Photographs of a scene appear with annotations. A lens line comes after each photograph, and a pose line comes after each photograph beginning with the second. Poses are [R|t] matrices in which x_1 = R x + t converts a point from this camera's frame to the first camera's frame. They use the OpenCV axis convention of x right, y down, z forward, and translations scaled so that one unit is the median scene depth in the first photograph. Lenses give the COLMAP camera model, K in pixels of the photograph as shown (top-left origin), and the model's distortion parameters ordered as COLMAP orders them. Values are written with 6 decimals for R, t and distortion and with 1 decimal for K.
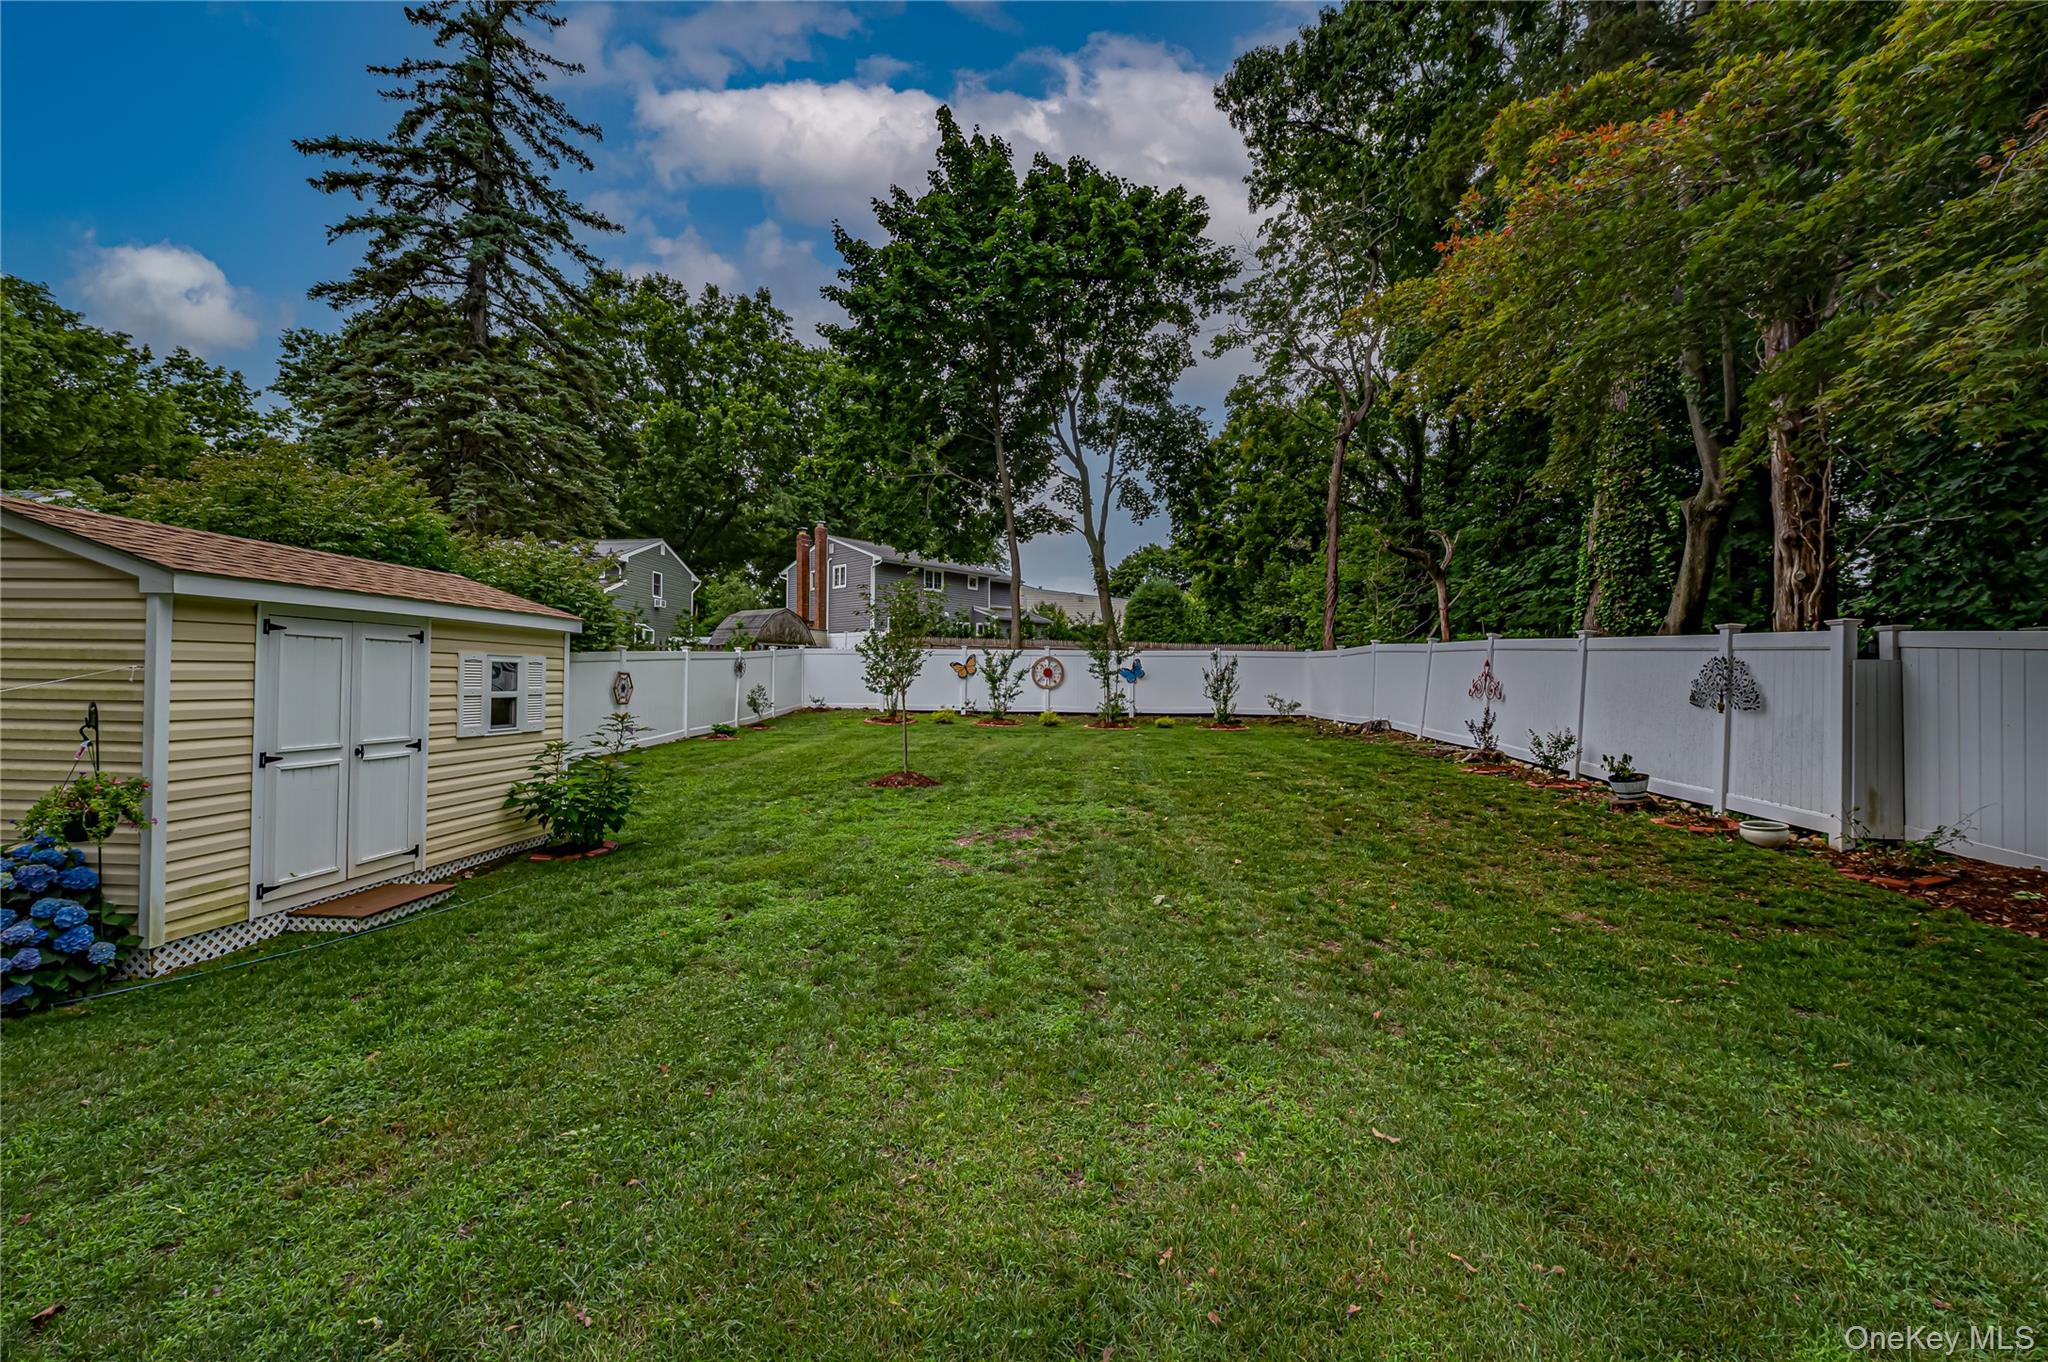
lens RADIAL K [[799.0, 0, 1024.7], [0, 799.0, 677.9], [0, 0, 1]] dist [0.012475, 0.001132]
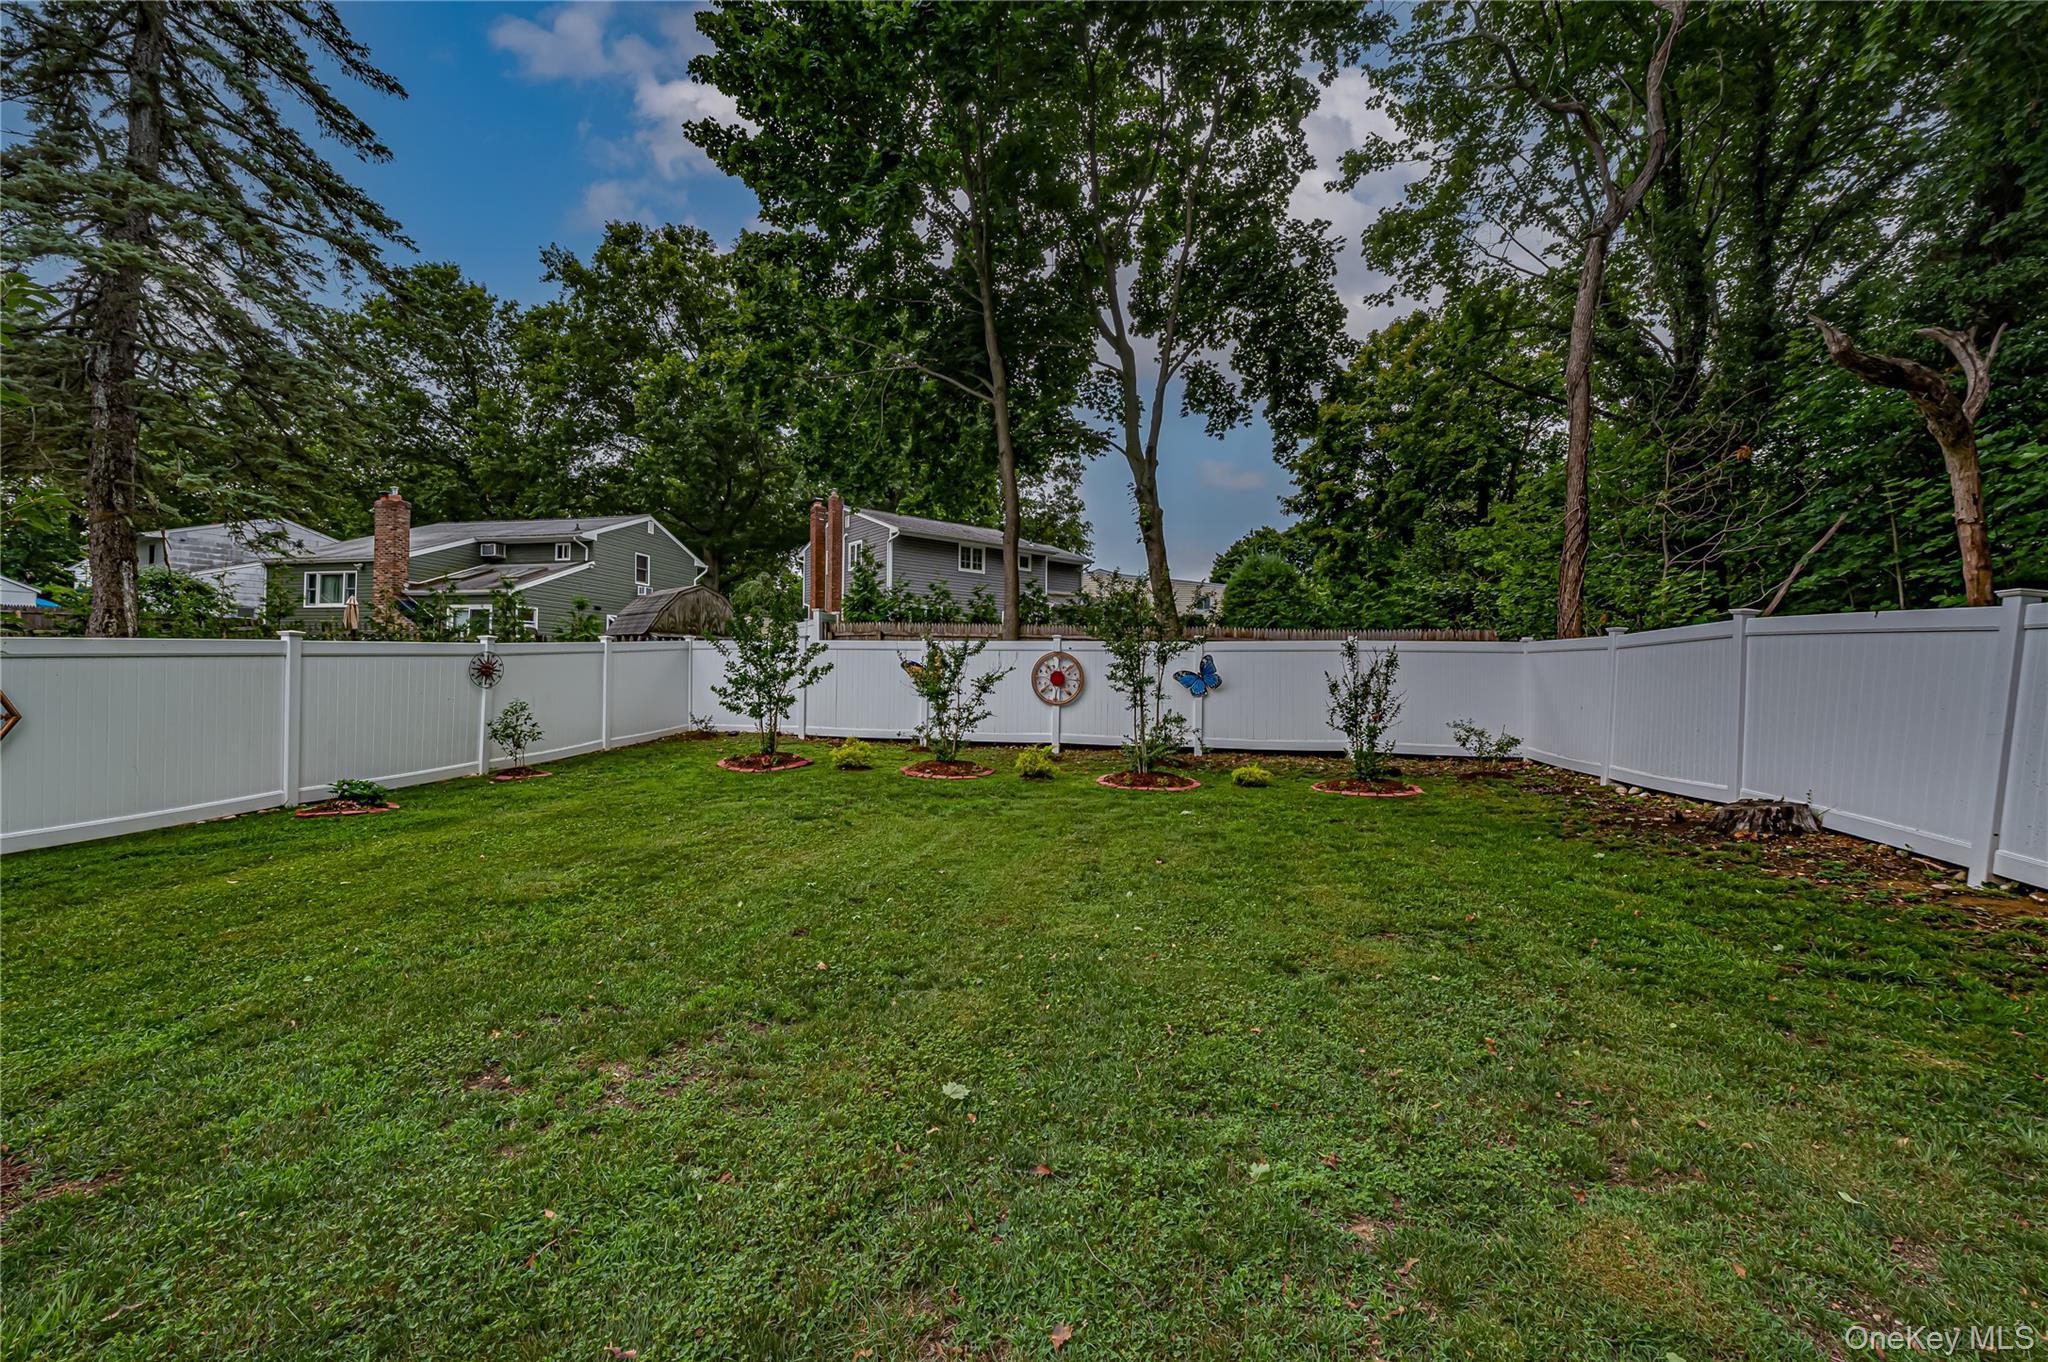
lens RADIAL K [[799.0, 0, 1019.8], [0, 799.0, 670.3], [0, 0, 1]] dist [0.012475, 0.001132]
pose [[0.989256, 0.000352, -0.146191, 0.085152], [-0.001668, 0.999959, -0.008884, -0.007127], [0.146182, 0.009032, 0.989216, 0.381886]]
